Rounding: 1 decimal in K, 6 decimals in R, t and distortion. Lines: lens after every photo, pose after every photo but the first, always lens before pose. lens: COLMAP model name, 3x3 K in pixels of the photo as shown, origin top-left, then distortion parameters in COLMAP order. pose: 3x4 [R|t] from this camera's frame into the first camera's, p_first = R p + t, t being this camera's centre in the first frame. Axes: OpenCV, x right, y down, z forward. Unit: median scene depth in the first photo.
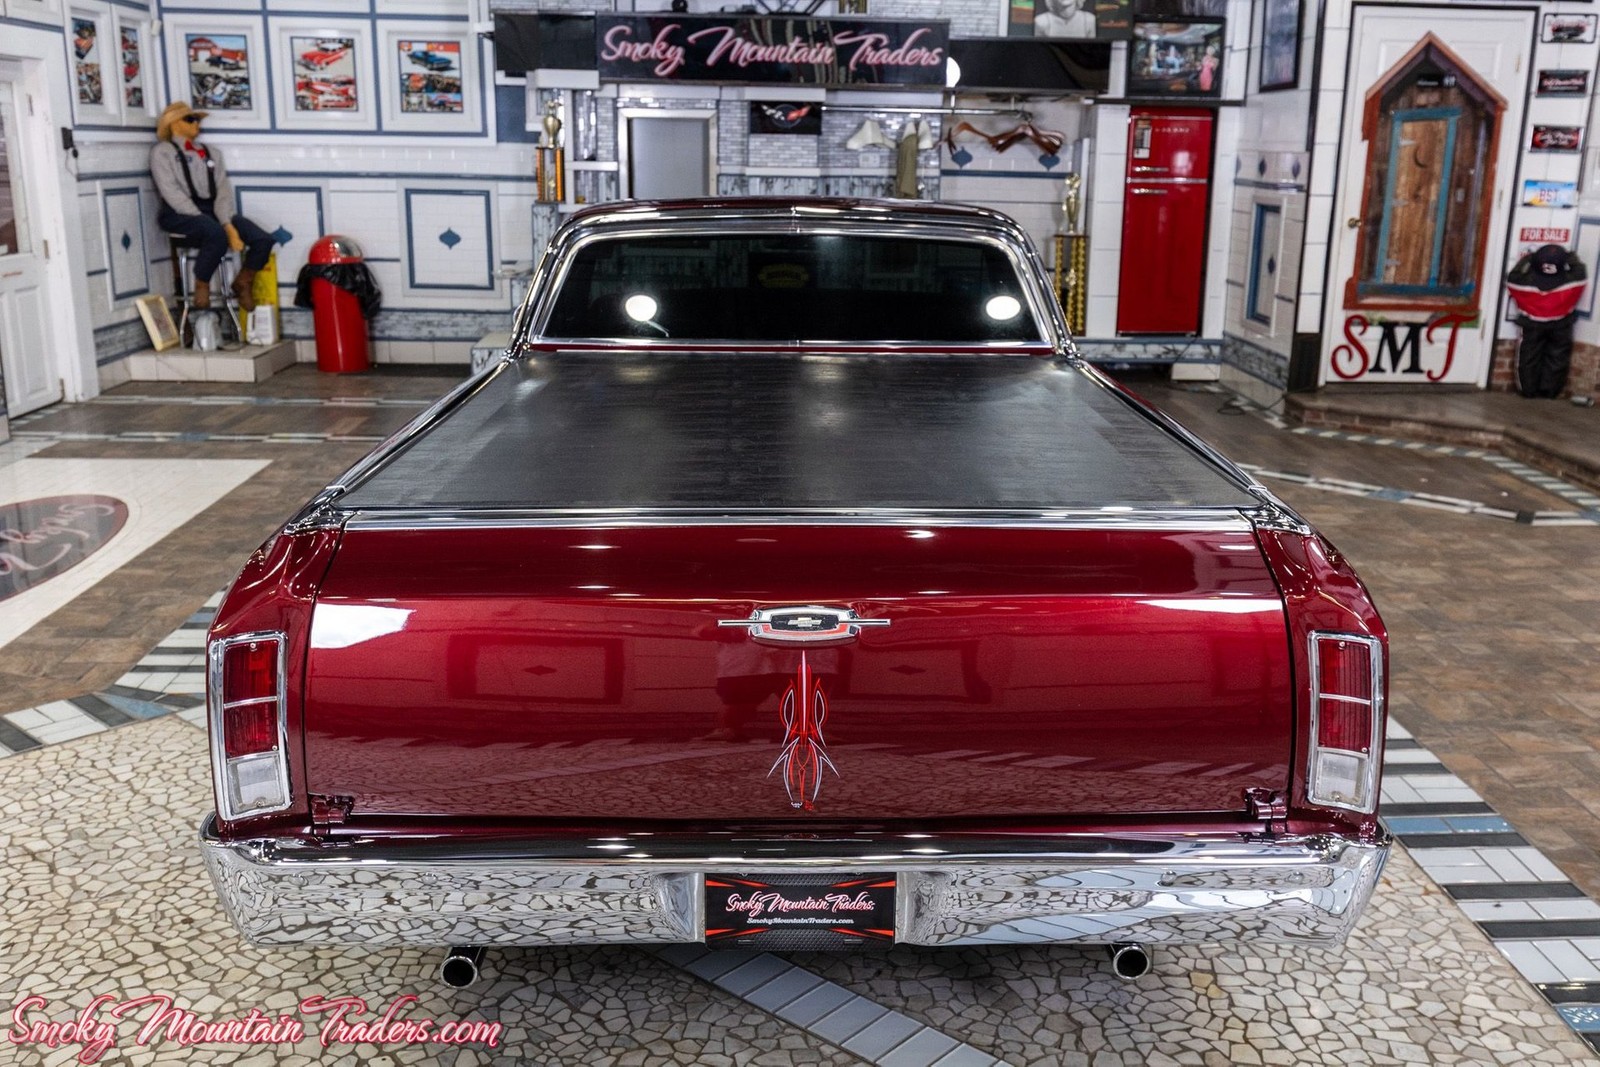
lens RADIAL K [[1505.1, 0, 827.6], [0, 1505.1, 544.3], [0, 0, 1]] dist [0.005031, 0.000000]
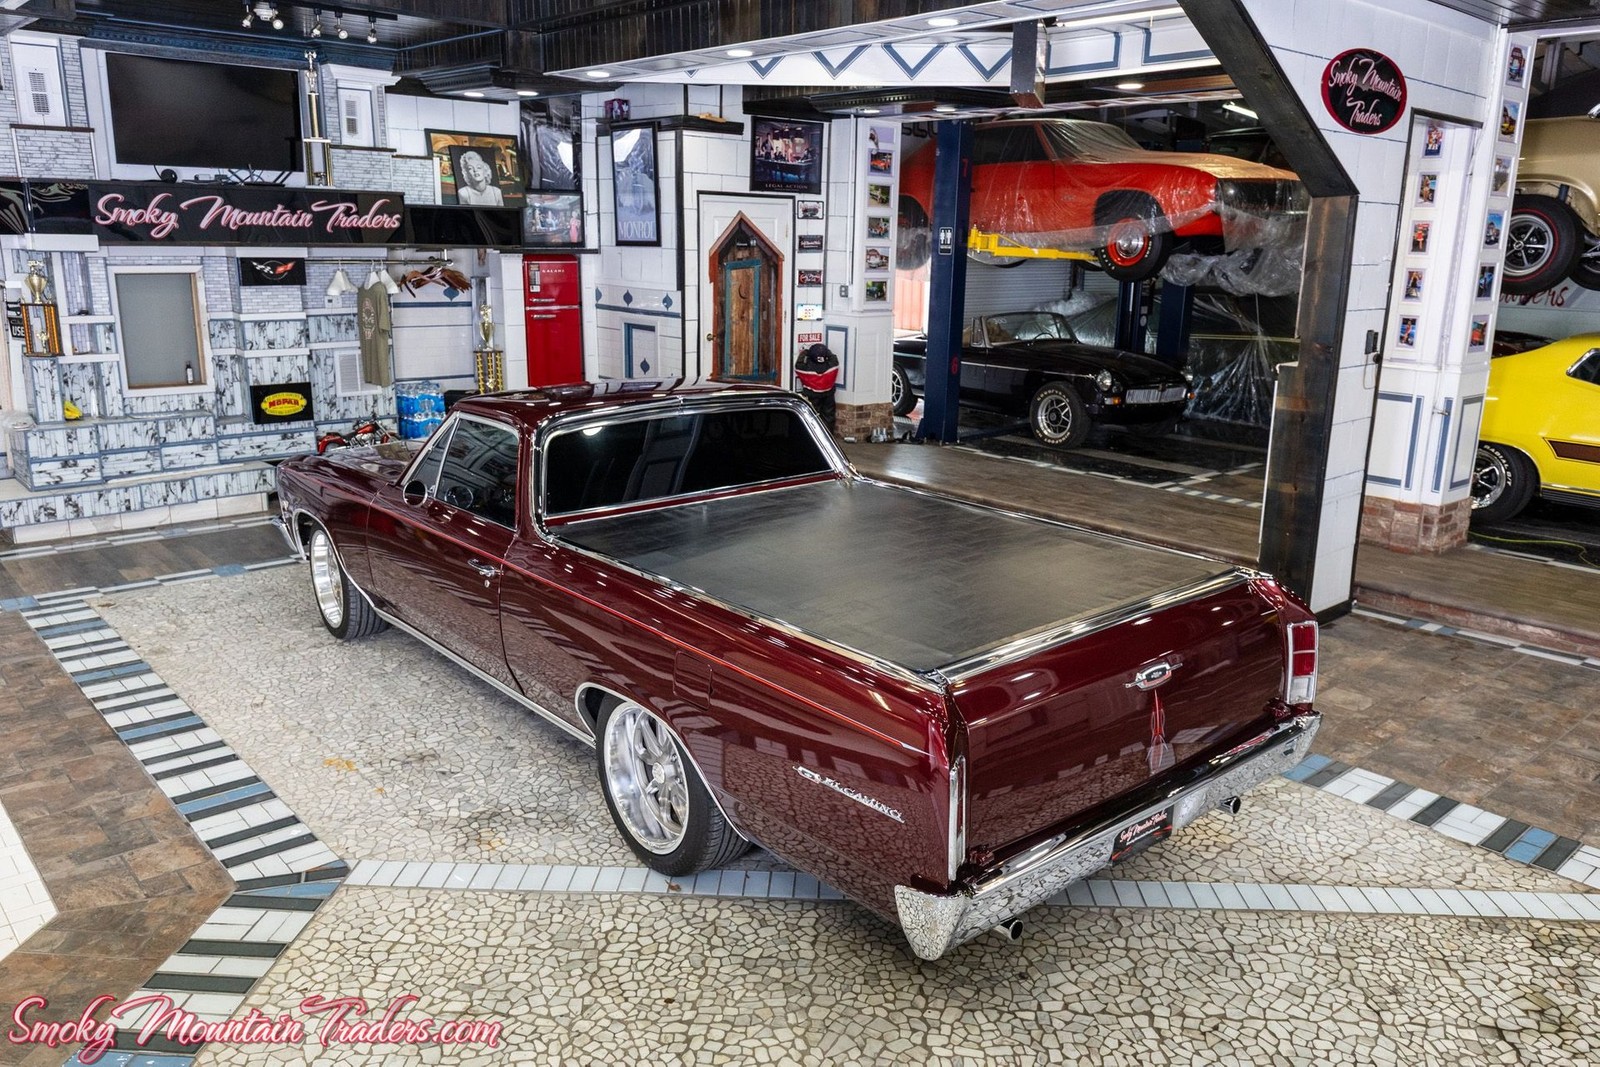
lens RADIAL K [[1190.5, 0, 804.0], [0, 1190.5, 527.6], [0, 0, 1]] dist [0.000194, -0.003220]
pose [[0.781048, -0.153430, 0.605329, -0.304518], [0.156570, 0.986499, 0.048024, -0.066585], [-0.604524, 0.057267, 0.794526, 0.019913]]
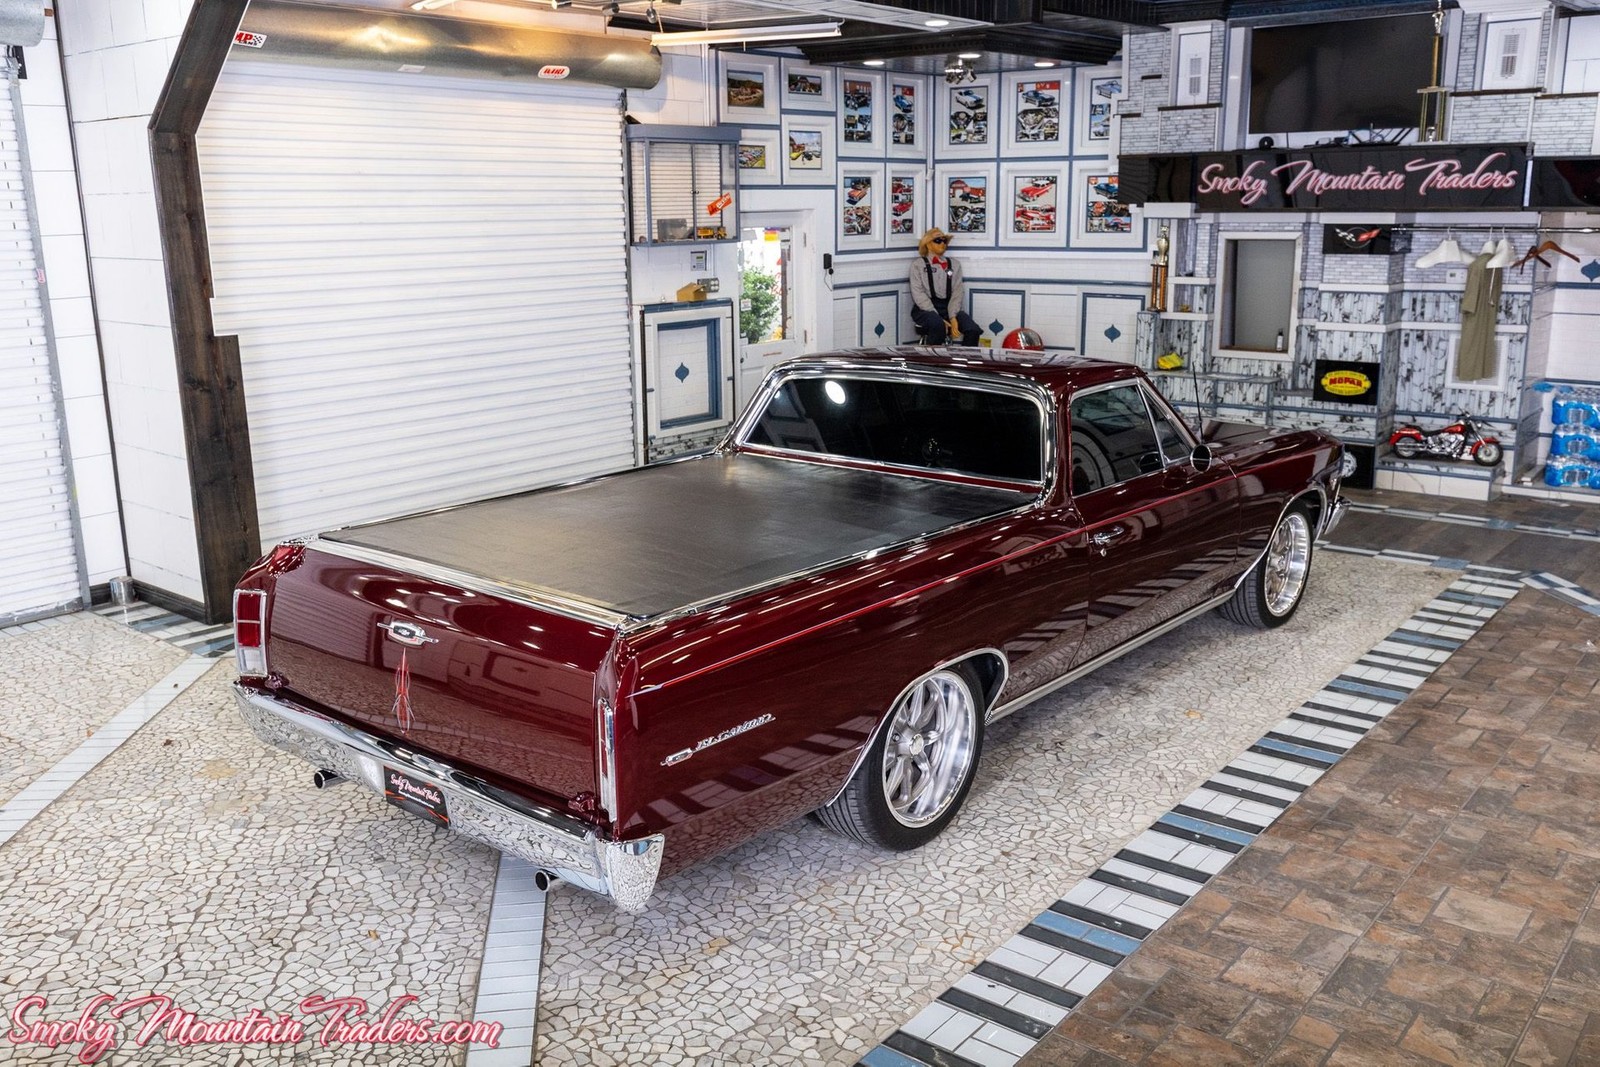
lens RADIAL K [[1367.6, 0, 808.3], [0, 1367.6, 523.6], [0, 0, 1]] dist [0.011007, -0.006507]
pose [[0.746912, 0.128304, -0.652427, 0.354456], [-0.147567, 0.988723, 0.025501, -0.048391], [0.648341, 0.077230, 0.757423, 0.011287]]
